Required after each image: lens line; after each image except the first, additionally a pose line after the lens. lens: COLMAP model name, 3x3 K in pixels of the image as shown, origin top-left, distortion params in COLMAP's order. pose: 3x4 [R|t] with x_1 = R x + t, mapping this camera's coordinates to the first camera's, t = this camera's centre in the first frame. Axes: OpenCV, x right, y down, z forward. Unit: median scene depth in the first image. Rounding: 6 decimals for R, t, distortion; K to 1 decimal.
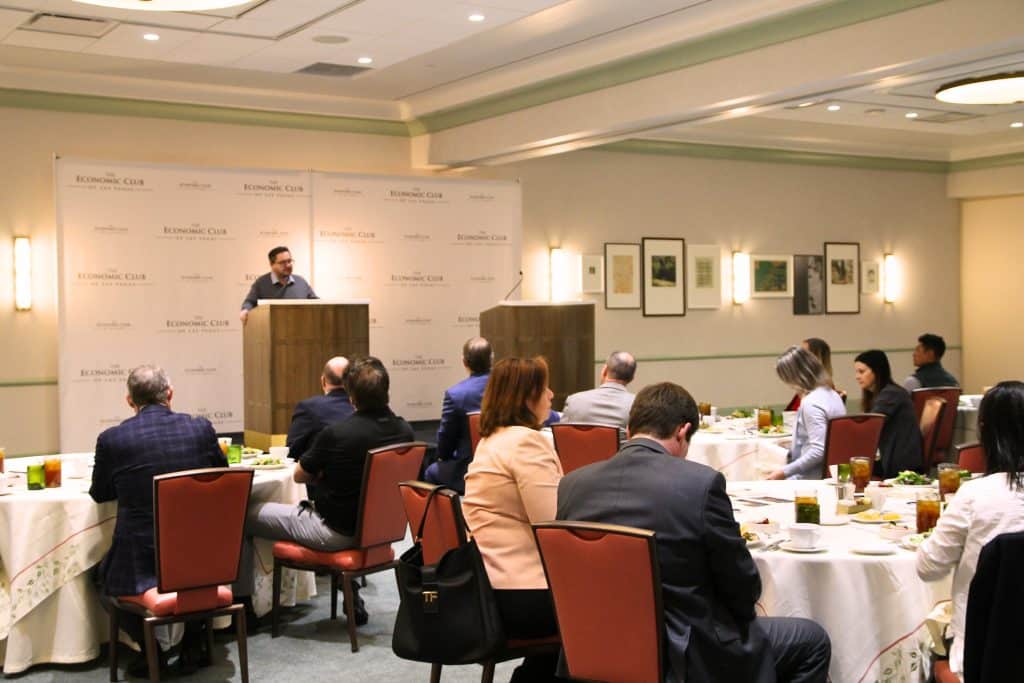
lens RADIAL K [[1383.8, 0, 512.0], [0, 1383.8, 341.5], [0, 0, 1]] dist [0.033008, 0.021109]
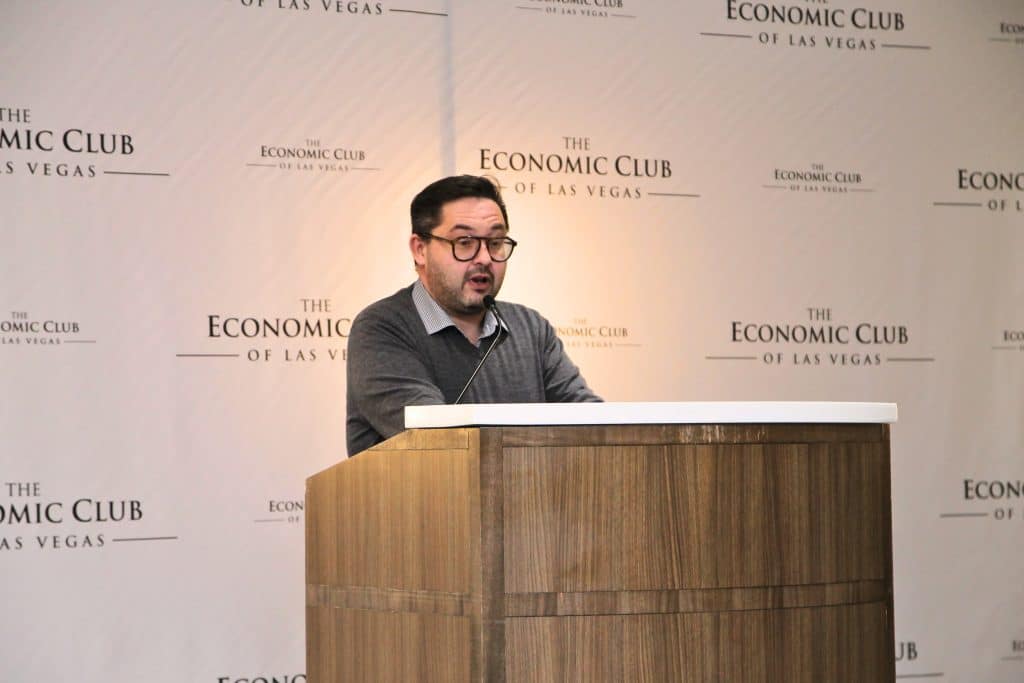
lens RADIAL K [[3153.0, 0, 512.0], [0, 3153.0, 341.5], [0, 0, 1]] dist [0.385191, -0.014529]
pose [[0.999887, -0.004673, 0.014268, -0.139020], [0.005534, 0.998128, -0.060915, -0.007927], [-0.013956, 0.060987, 0.998041, 0.409106]]
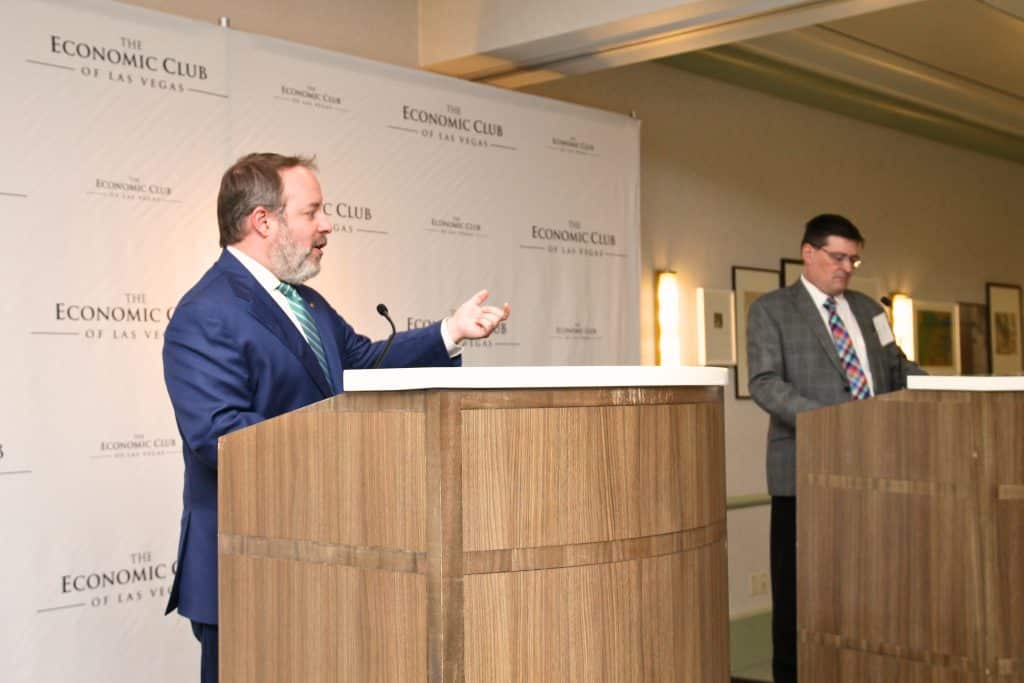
lens RADIAL K [[1383.8, 0, 512.0], [0, 1383.8, 341.5], [0, 0, 1]] dist [0.033008, 0.021109]
pose [[0.953464, 0.004864, 0.301469, -0.180286], [0.014559, 0.997961, -0.062148, -0.016006], [-0.301157, 0.063645, 0.951448, 0.622624]]
